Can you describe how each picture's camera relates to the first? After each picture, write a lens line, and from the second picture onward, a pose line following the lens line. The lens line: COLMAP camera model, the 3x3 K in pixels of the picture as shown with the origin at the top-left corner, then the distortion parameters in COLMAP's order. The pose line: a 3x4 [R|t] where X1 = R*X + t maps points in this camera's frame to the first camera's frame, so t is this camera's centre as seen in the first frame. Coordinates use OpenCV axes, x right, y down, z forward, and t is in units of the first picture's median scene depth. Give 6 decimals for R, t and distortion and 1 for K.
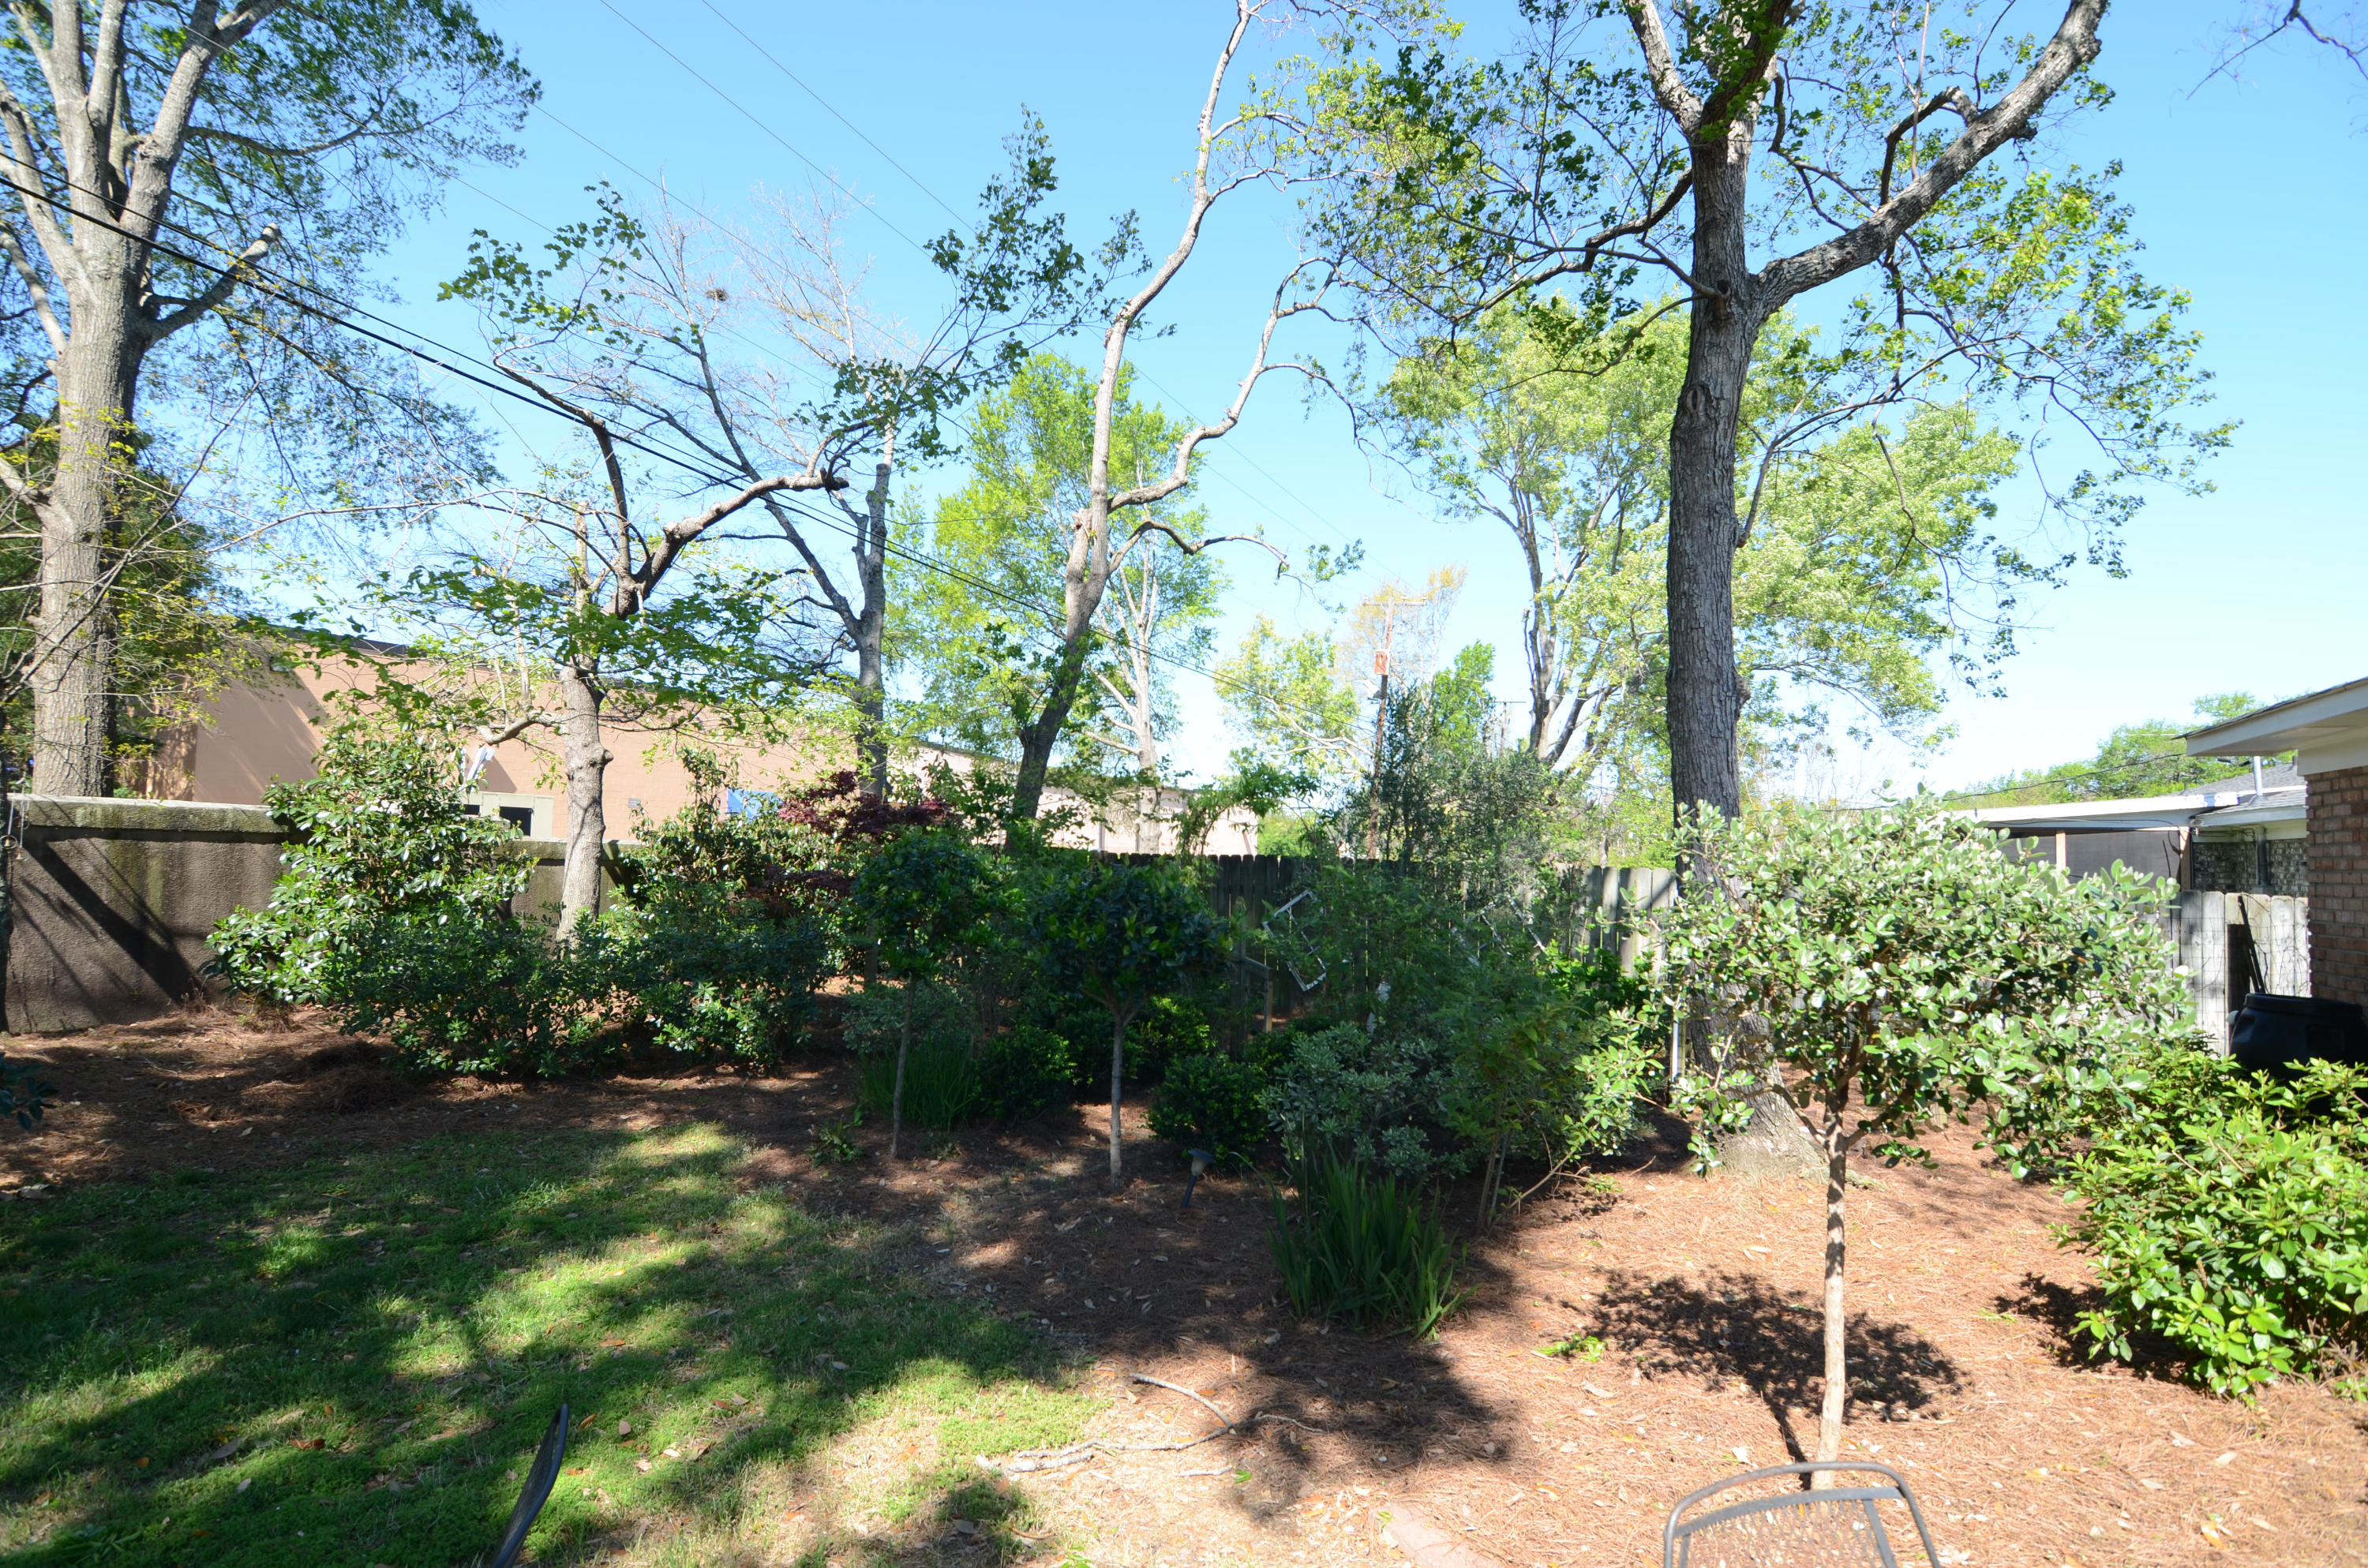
lens RADIAL K [[1143.6, 0, 1185.6], [0, 1143.6, 807.8], [0, 0, 1]] dist [-0.001067, -0.010304]
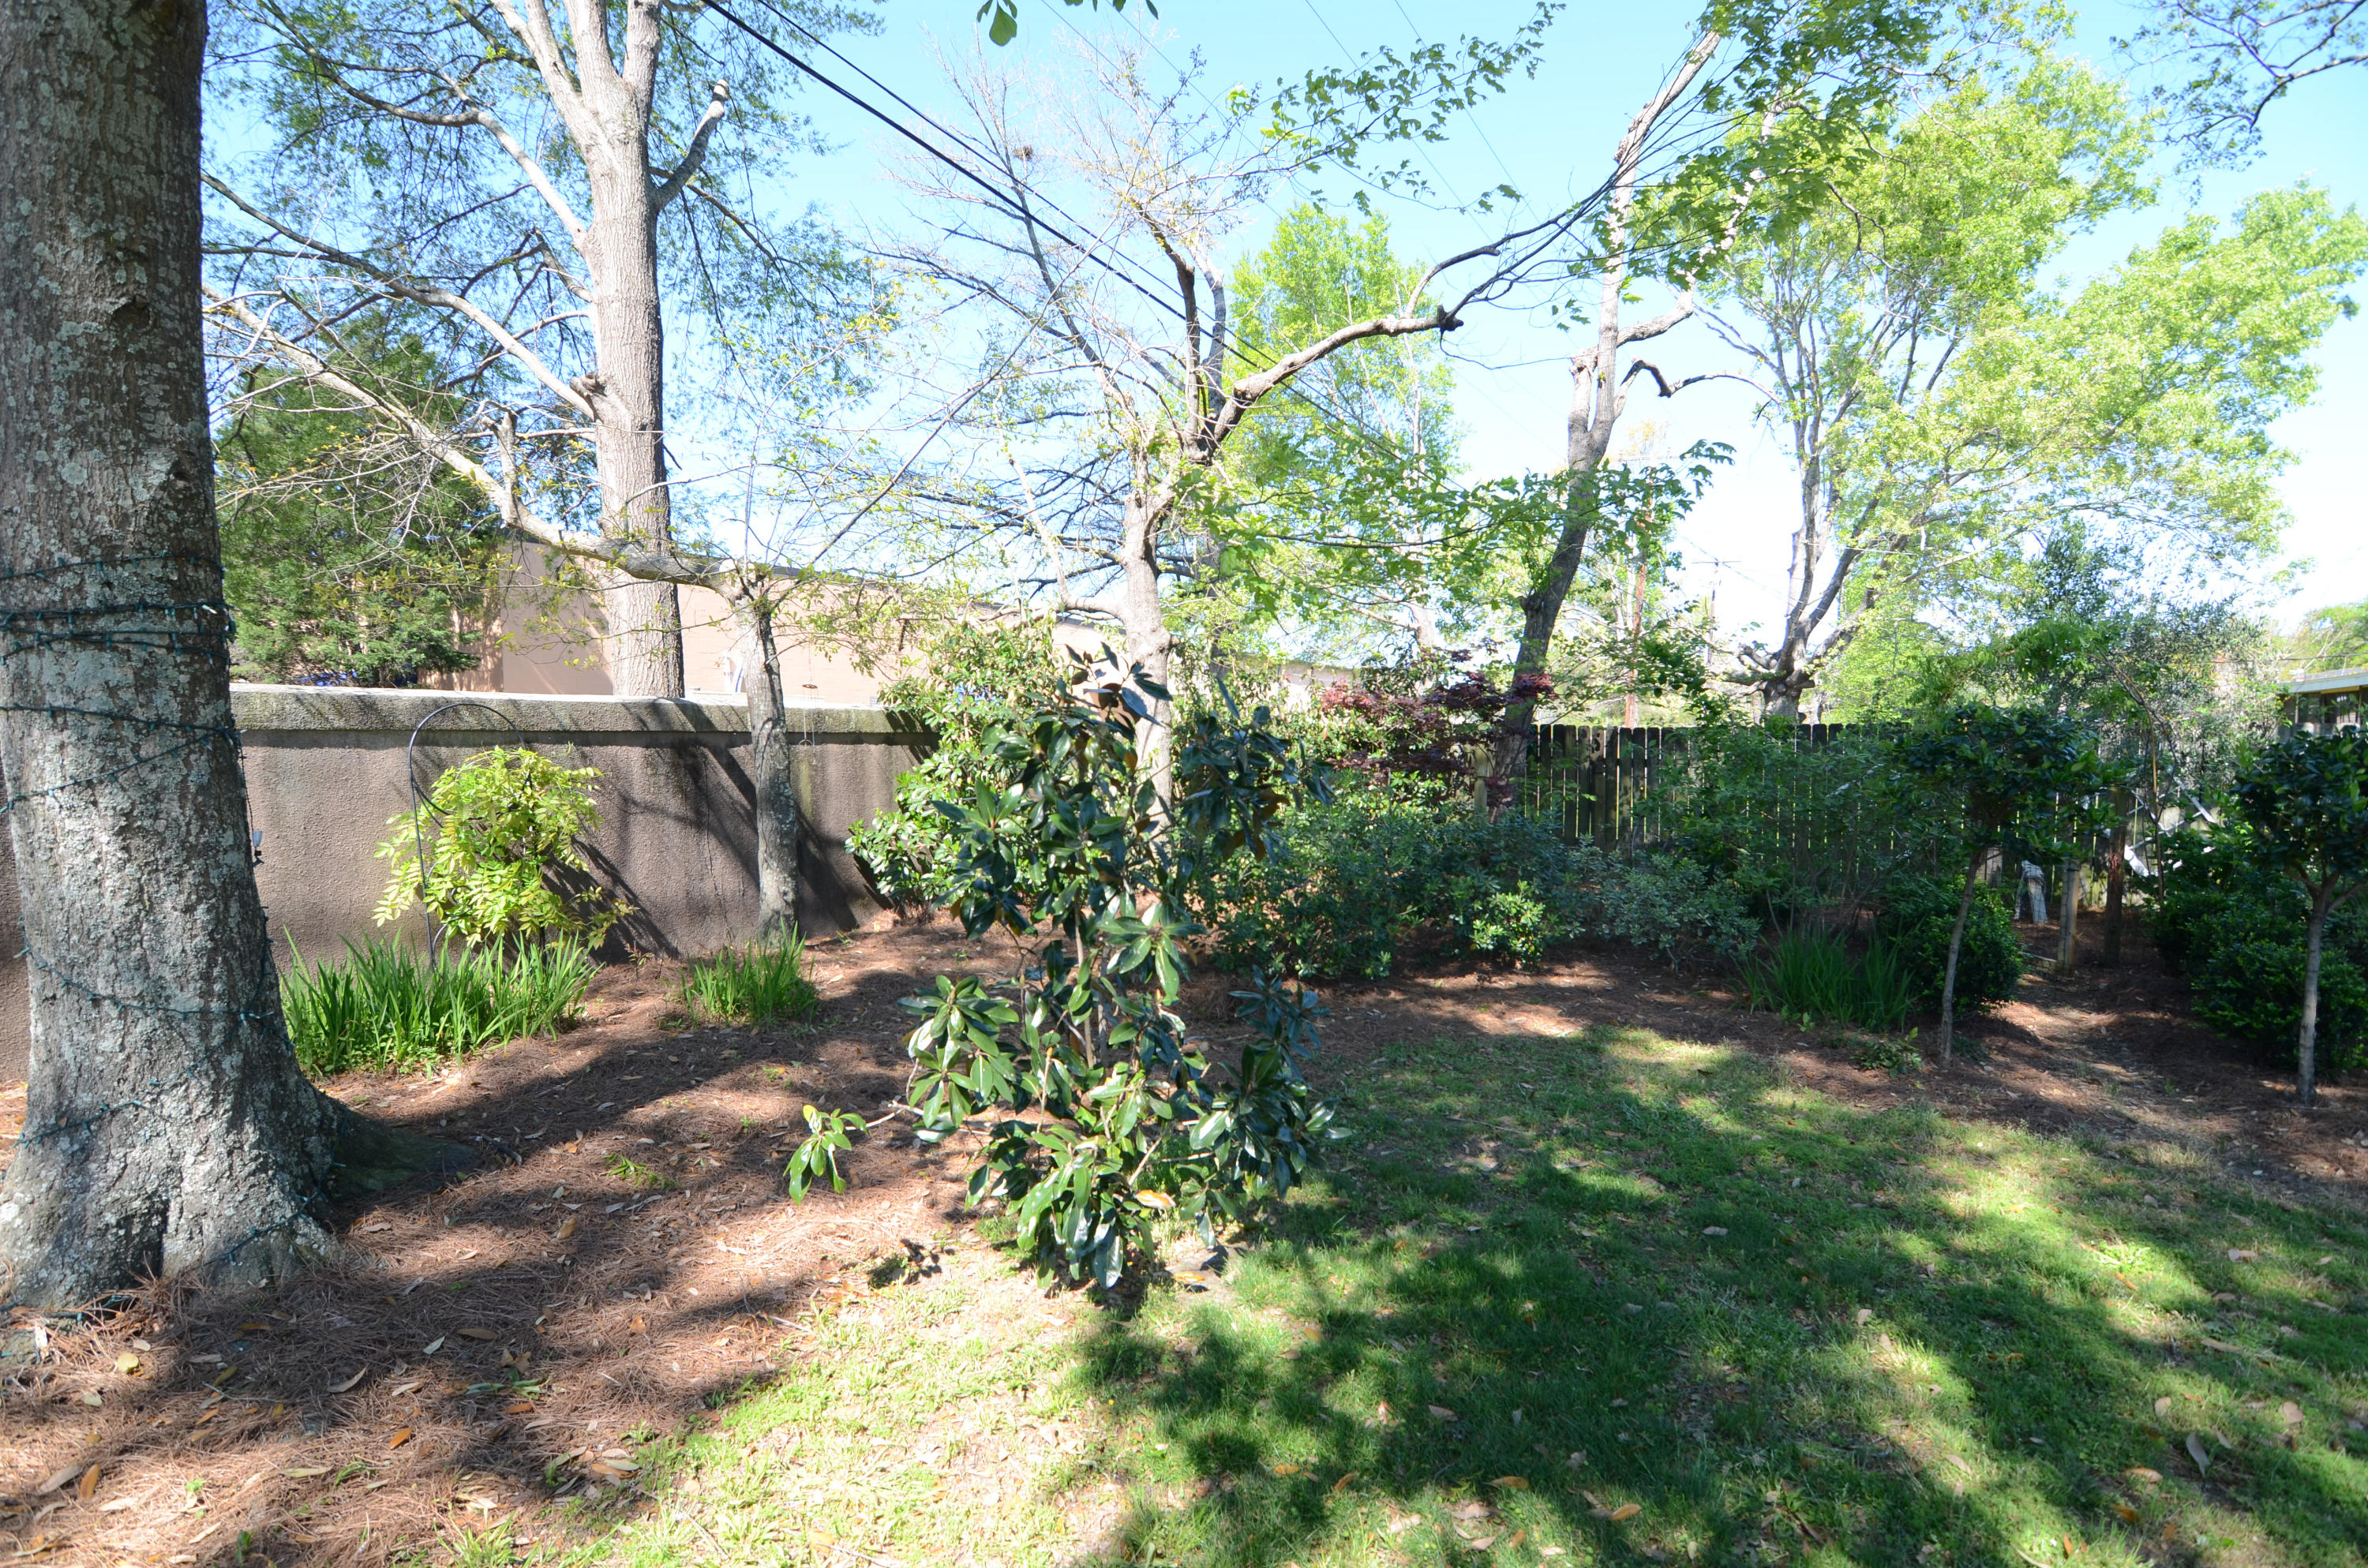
lens RADIAL K [[1143.6, 0, 1185.6], [0, 1143.6, 807.8], [0, 0, 1]] dist [-0.001067, -0.010304]
pose [[0.996111, -0.029084, -0.083167, -0.430374], [0.037301, 0.994386, 0.099024, -0.000849], [0.079820, -0.101741, 0.991604, 0.050014]]
